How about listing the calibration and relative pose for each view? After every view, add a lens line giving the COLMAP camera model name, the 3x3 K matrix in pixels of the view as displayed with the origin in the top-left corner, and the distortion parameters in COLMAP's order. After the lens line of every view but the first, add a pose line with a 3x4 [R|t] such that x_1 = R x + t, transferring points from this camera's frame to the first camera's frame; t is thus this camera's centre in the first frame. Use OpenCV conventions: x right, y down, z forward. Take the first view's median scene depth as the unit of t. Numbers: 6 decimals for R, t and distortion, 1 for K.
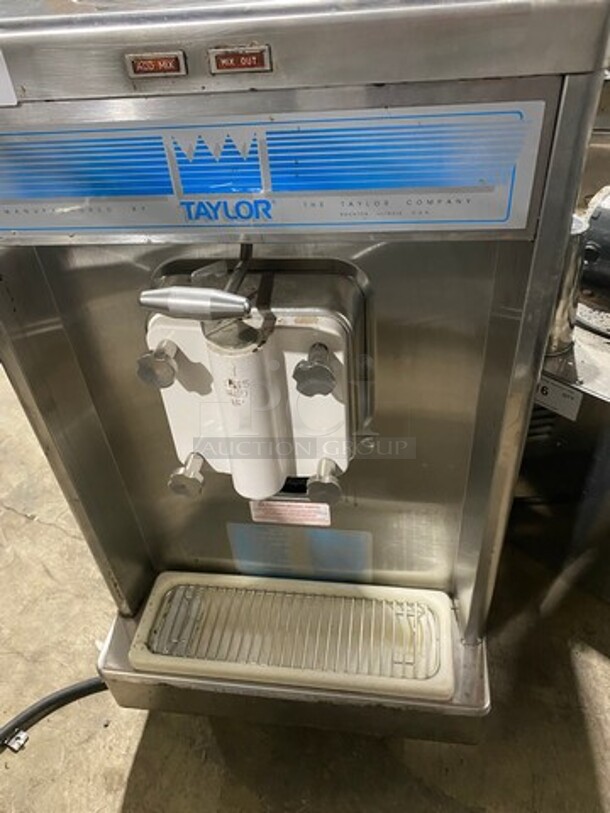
lens RADIAL K [[615.2, 0, 298.4], [0, 615.2, 409.1], [0, 0, 1]] dist [-0.009358, -0.001236]
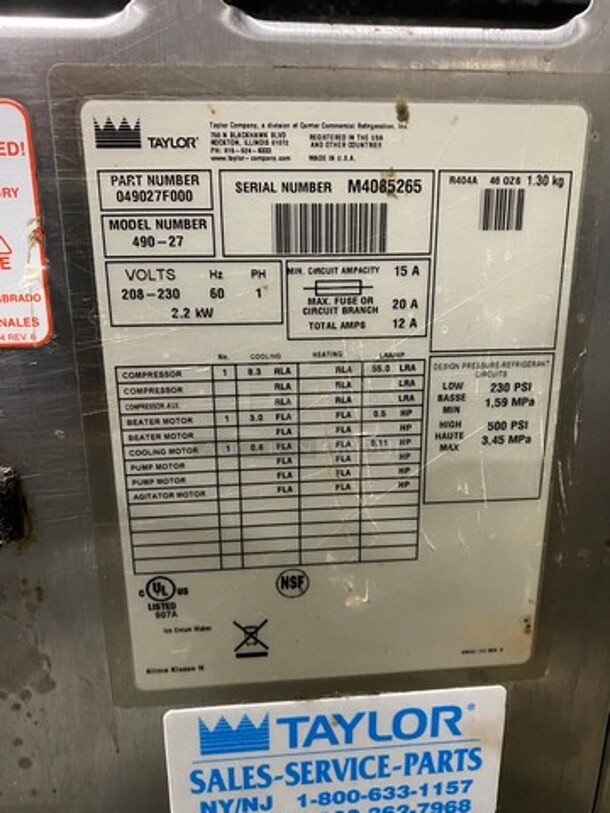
lens RADIAL K [[615.2, 0, 305.6], [0, 615.2, 406.7], [0, 0, 1]] dist [-0.009358, -0.001236]
pose [[0.967876, 0.004101, 0.251396, -0.295117], [0.096727, 0.916842, -0.387356, -0.376280], [-0.232079, 0.399229, 0.886992, 0.480466]]
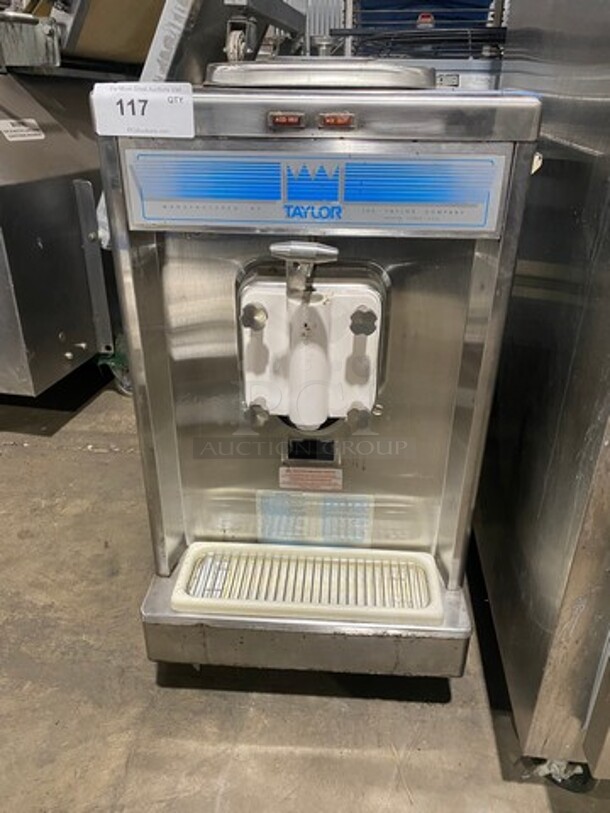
lens RADIAL K [[615.2, 0, 309.0], [0, 615.2, 403.8], [0, 0, 1]] dist [-0.009358, -0.001236]
pose [[0.993375, 0.038075, 0.108427, -0.283250], [-0.014850, 0.978138, -0.207424, 0.496460], [-0.113954, 0.204440, 0.972224, -0.448244]]
